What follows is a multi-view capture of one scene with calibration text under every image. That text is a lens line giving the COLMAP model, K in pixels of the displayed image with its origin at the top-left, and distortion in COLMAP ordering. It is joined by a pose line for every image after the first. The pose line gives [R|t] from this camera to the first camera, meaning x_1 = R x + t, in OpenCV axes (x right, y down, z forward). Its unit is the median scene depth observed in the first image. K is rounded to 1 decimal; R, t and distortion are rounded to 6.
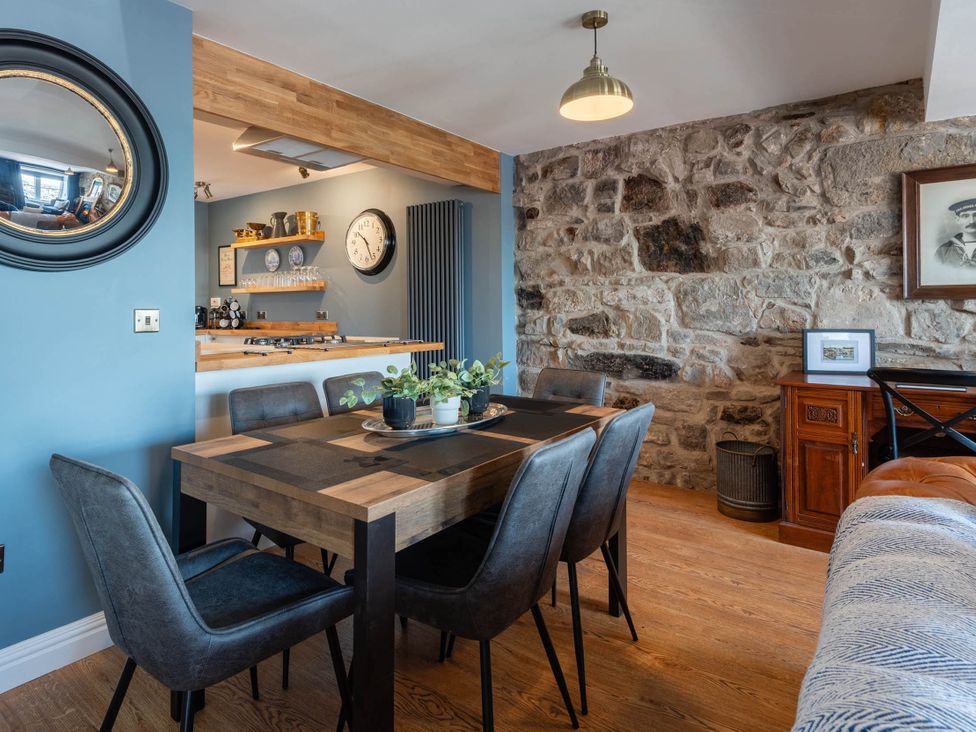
lens RADIAL K [[585.2, 0, 458.7], [0, 585.2, 301.6], [0, 0, 1]] dist [0.039773, -0.024915]
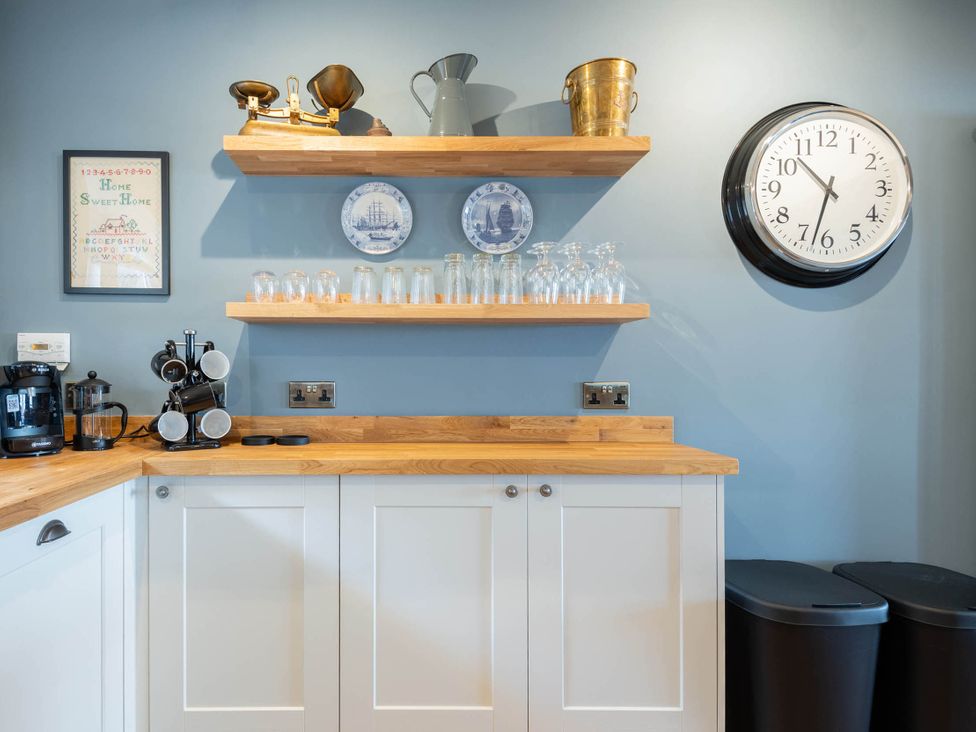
lens RADIAL K [[576.7, 0, 430.9], [0, 576.7, 371.1], [0, 0, 1]] dist [0.047682, -0.036560]
pose [[0.798661, 0.012773, 0.601645, -0.798781], [-0.017218, 0.999850, 0.001630, 0.015139], [-0.601534, -0.011662, 0.798762, 1.231058]]
